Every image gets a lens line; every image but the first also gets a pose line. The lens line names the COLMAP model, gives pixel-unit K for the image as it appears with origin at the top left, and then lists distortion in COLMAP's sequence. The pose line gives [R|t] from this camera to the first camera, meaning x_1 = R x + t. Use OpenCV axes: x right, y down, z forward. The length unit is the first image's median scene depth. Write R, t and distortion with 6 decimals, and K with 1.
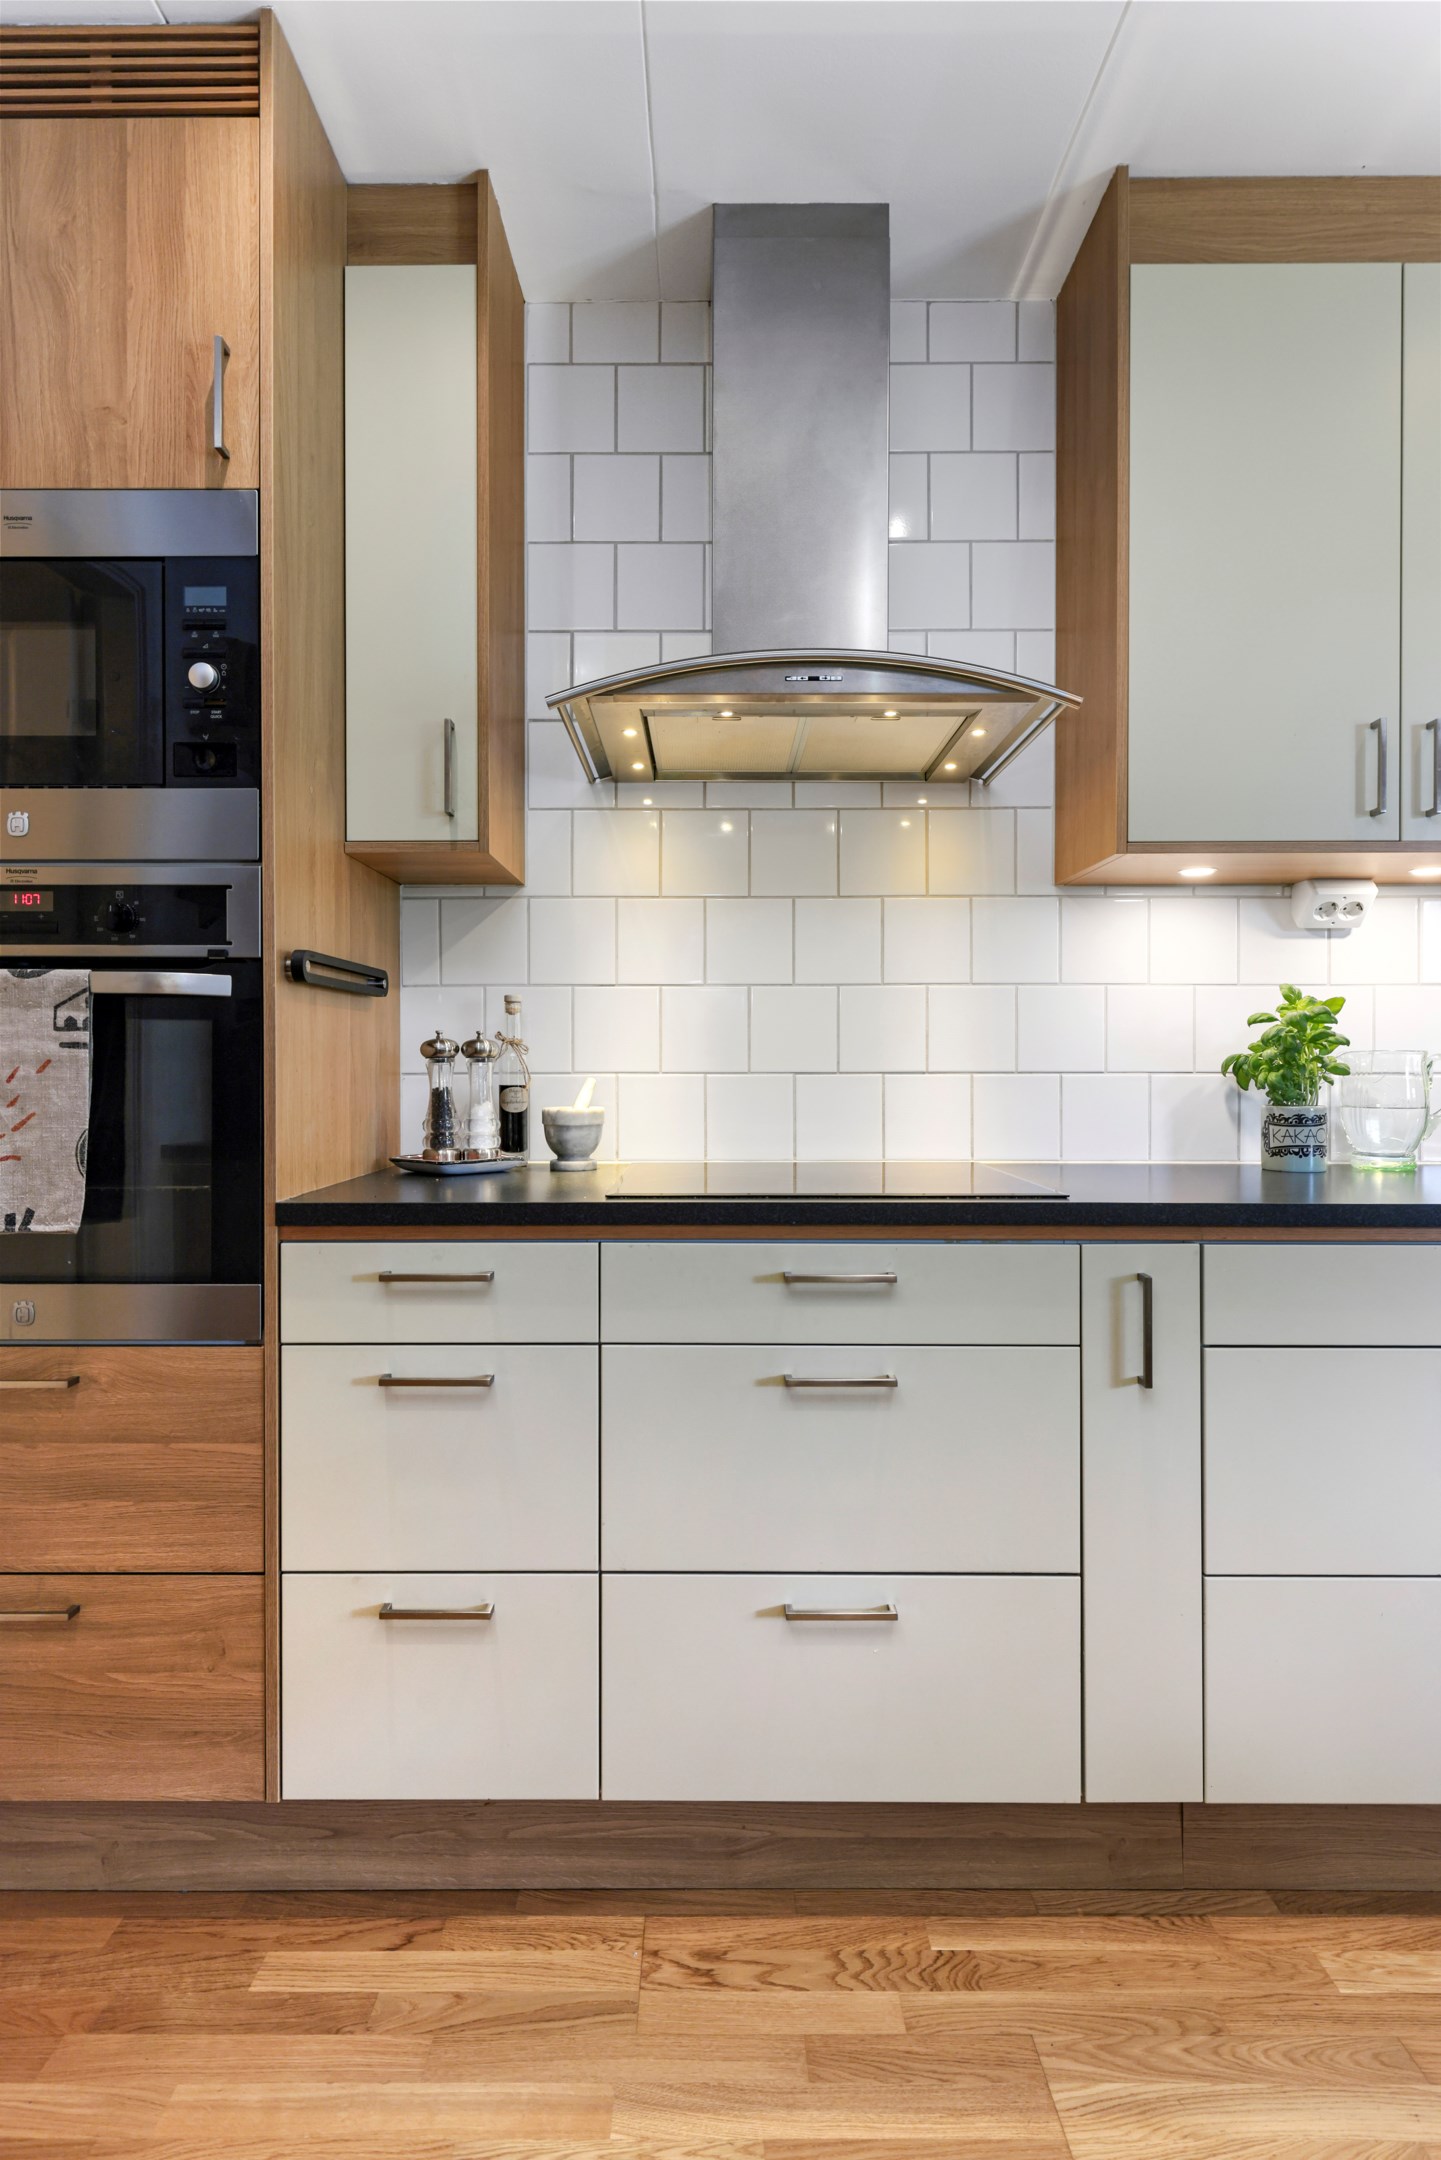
lens RADIAL K [[1225.0, 0, 736.4], [0, 1225.0, 1069.2], [0, 0, 1]] dist [0.003780, 0.000658]
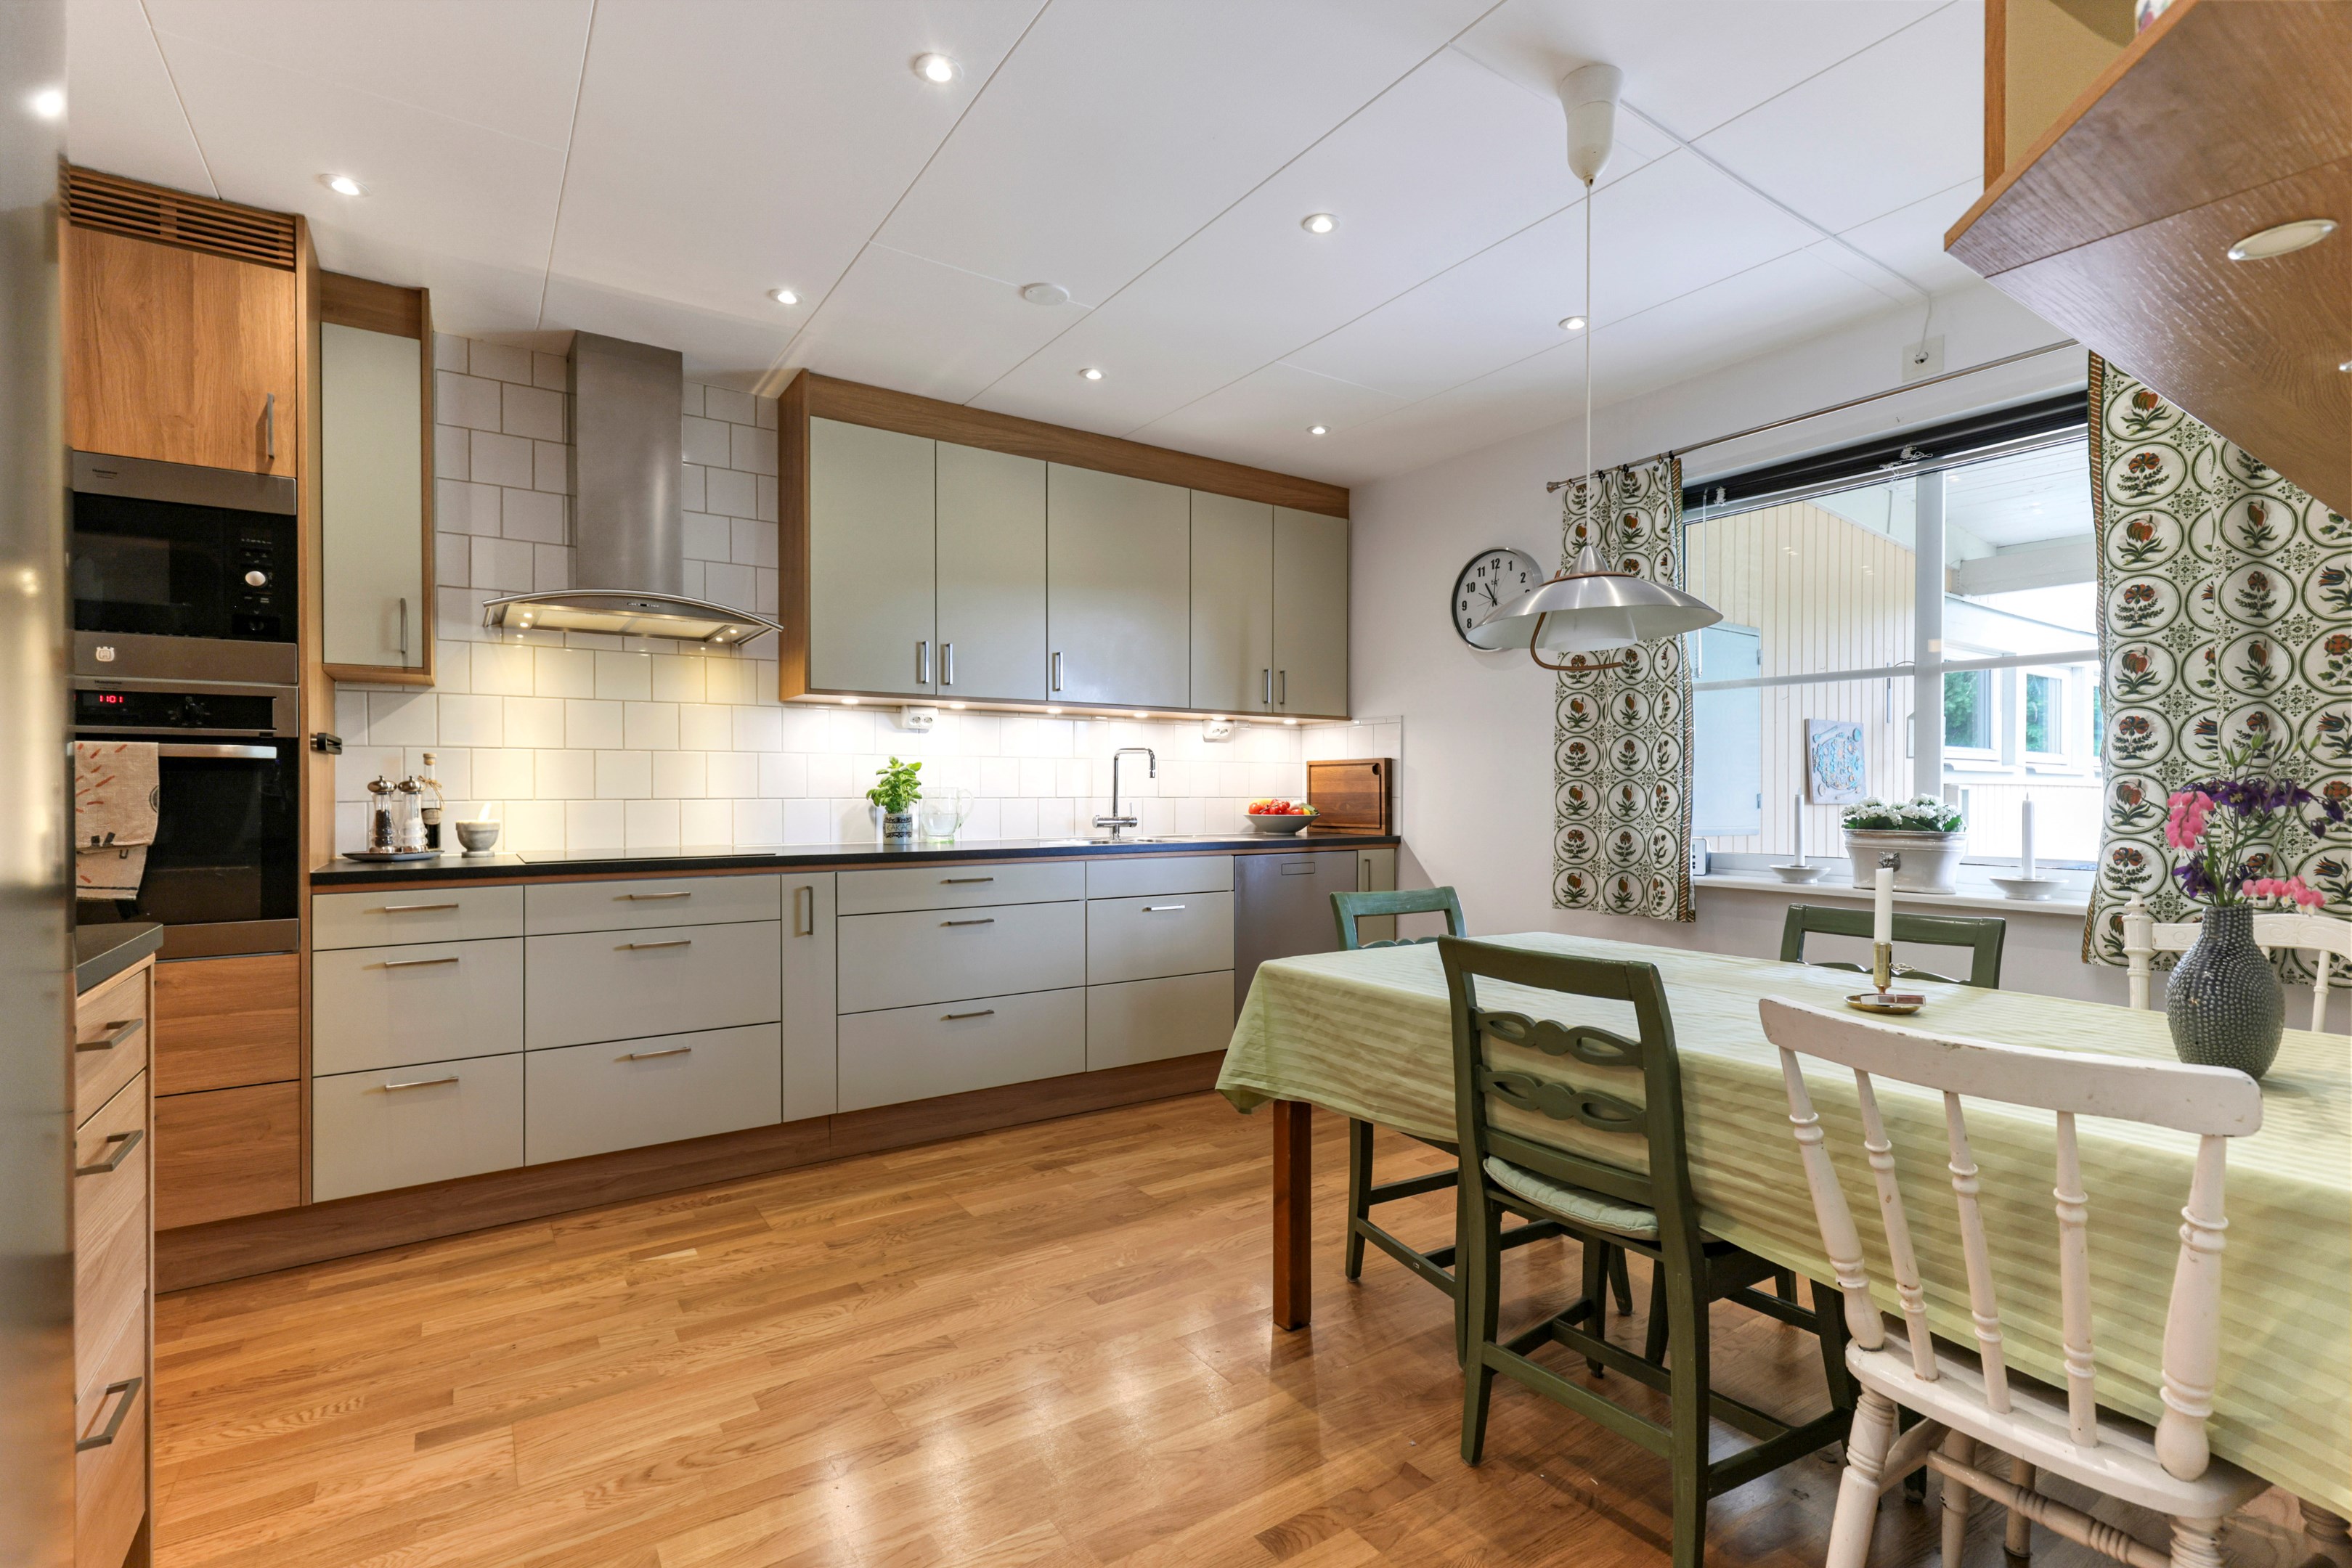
lens RADIAL K [[1073.7, 0, 1225.3], [0, 1073.7, 789.4], [0, 0, 1]] dist [0.005550, 0.000783]
pose [[0.825060, -0.001649, 0.565043, -0.153279], [0.004189, 0.999986, -0.003197, -0.004111], [-0.565030, 0.005005, 0.825055, -1.041268]]
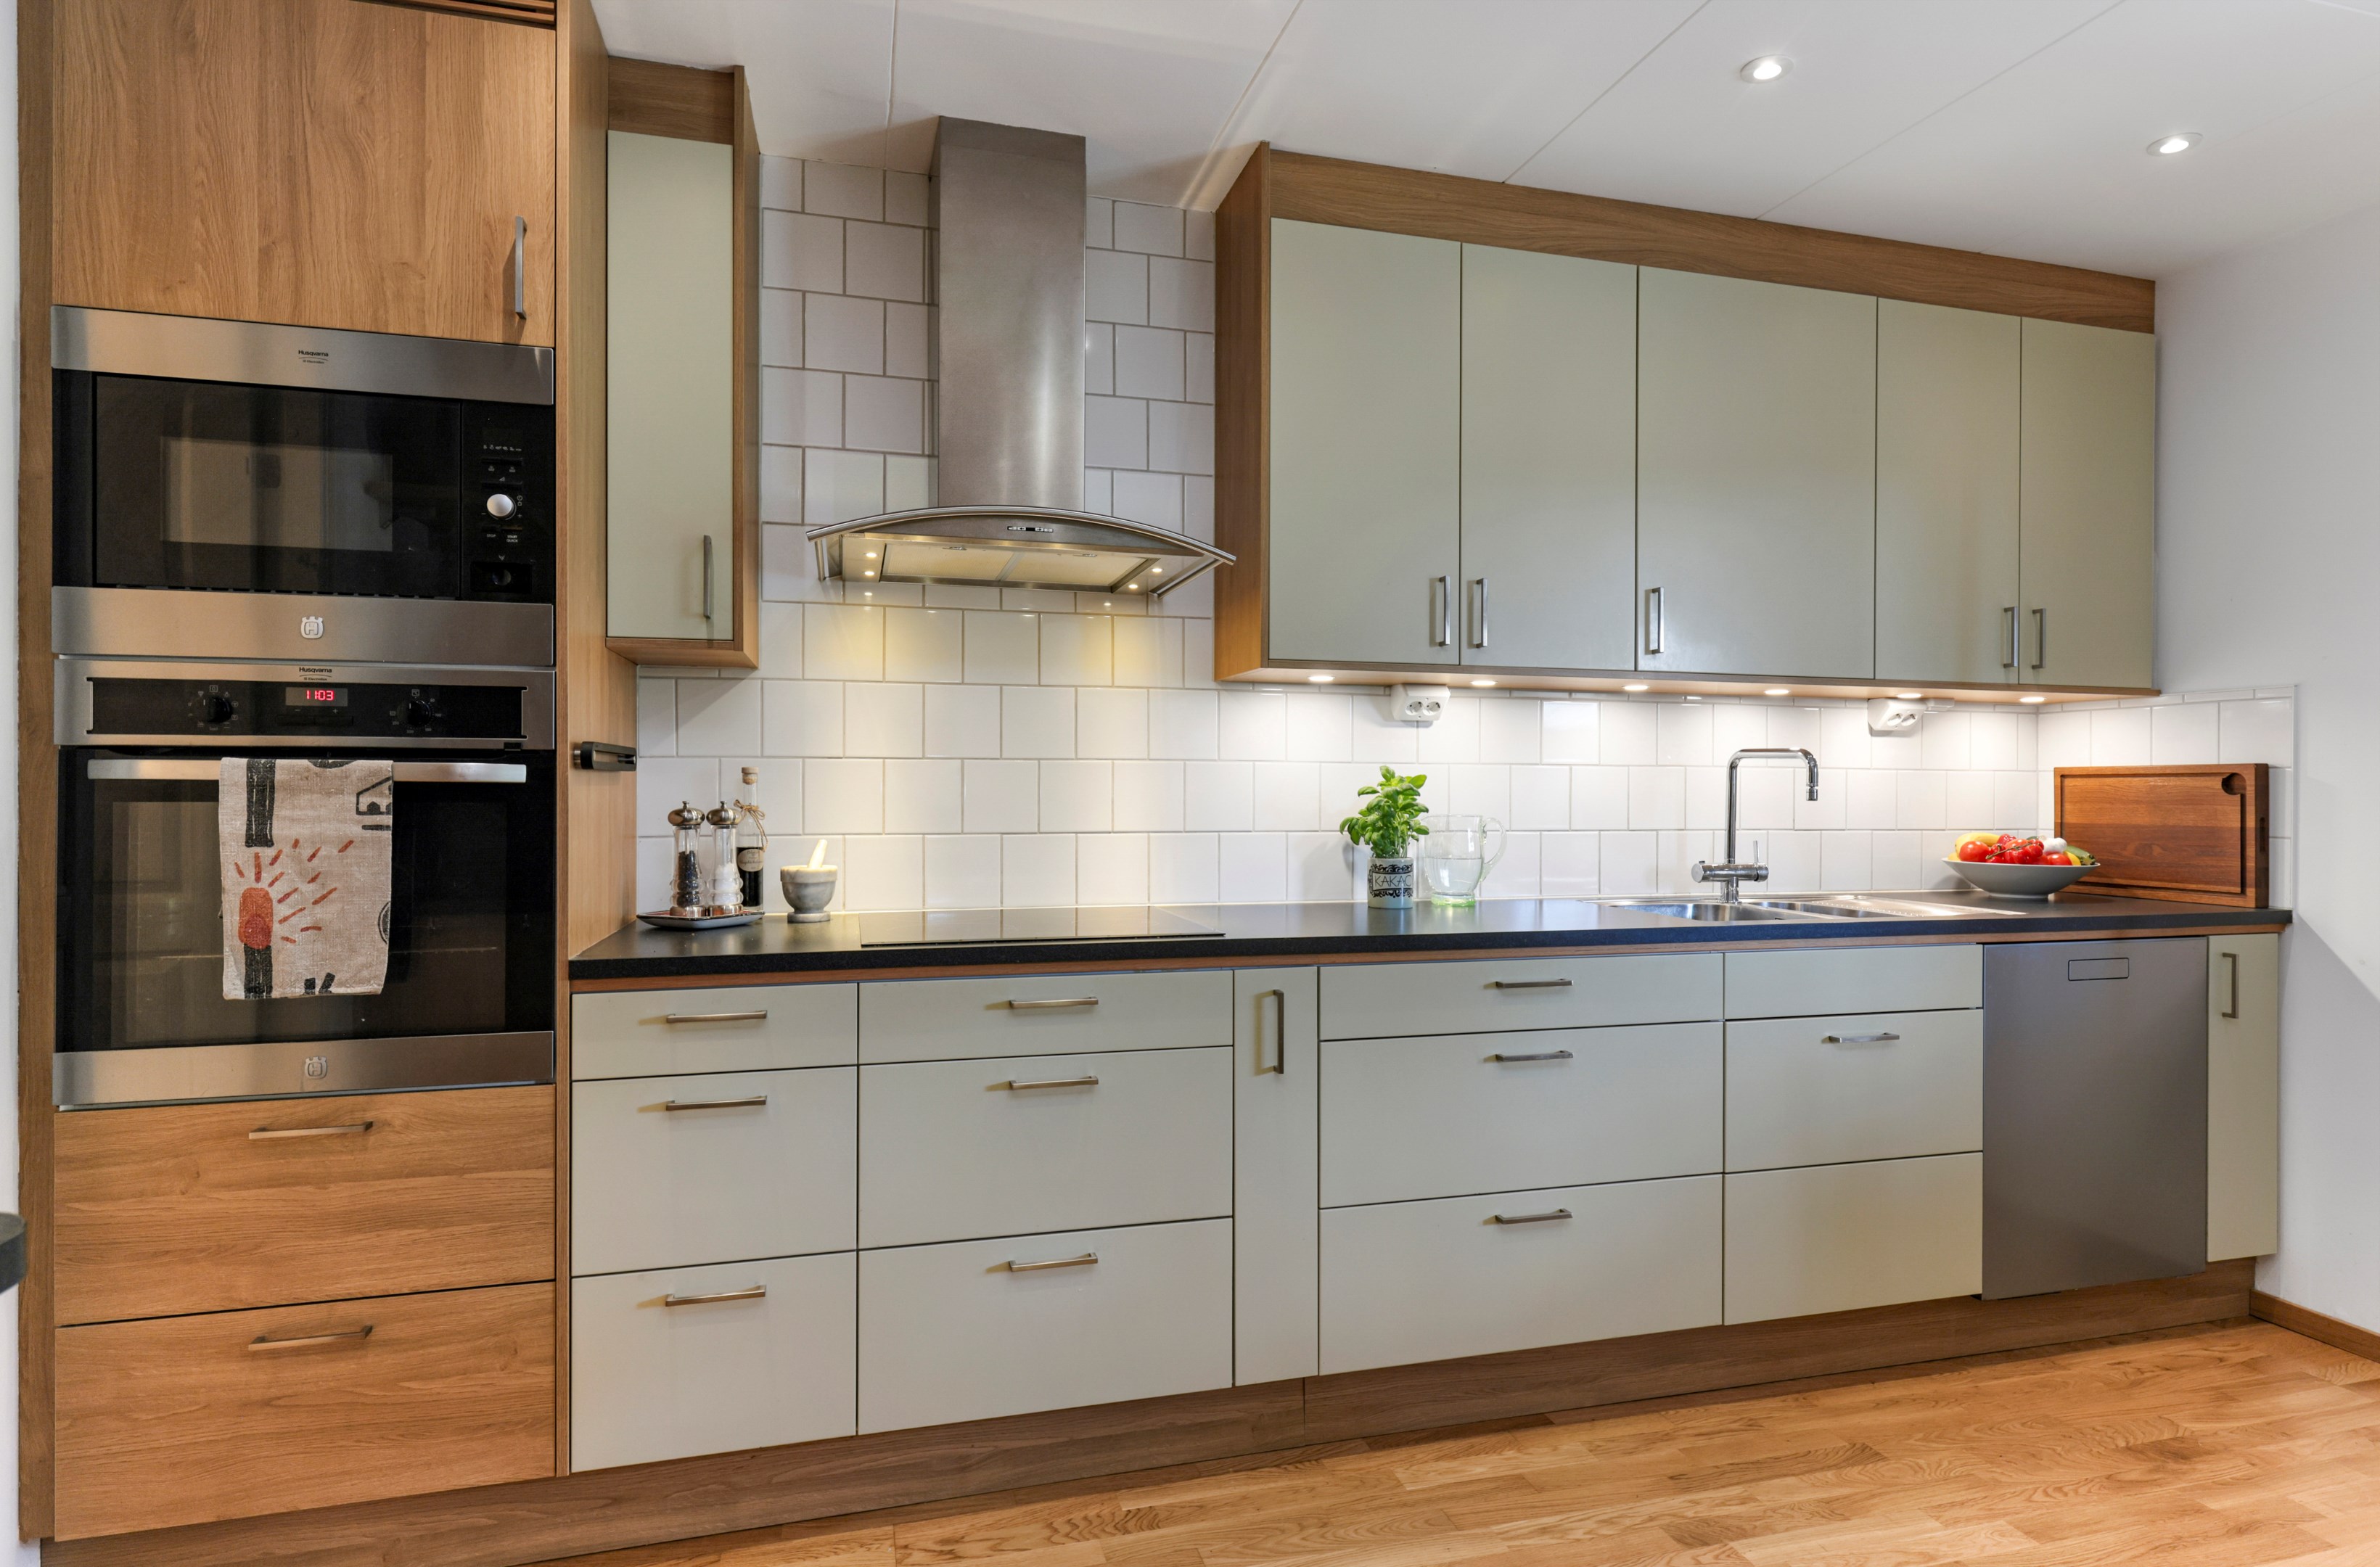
lens RADIAL K [[1277.9, 0, 1239.6], [0, 1277.9, 784.9], [0, 0, 1]] dist [0.004875, 0.000524]
pose [[0.962116, 0.002702, 0.272627, -0.089961], [-0.001587, 0.999989, -0.004308, -0.051746], [-0.272635, 0.003712, 0.962110, -0.333965]]
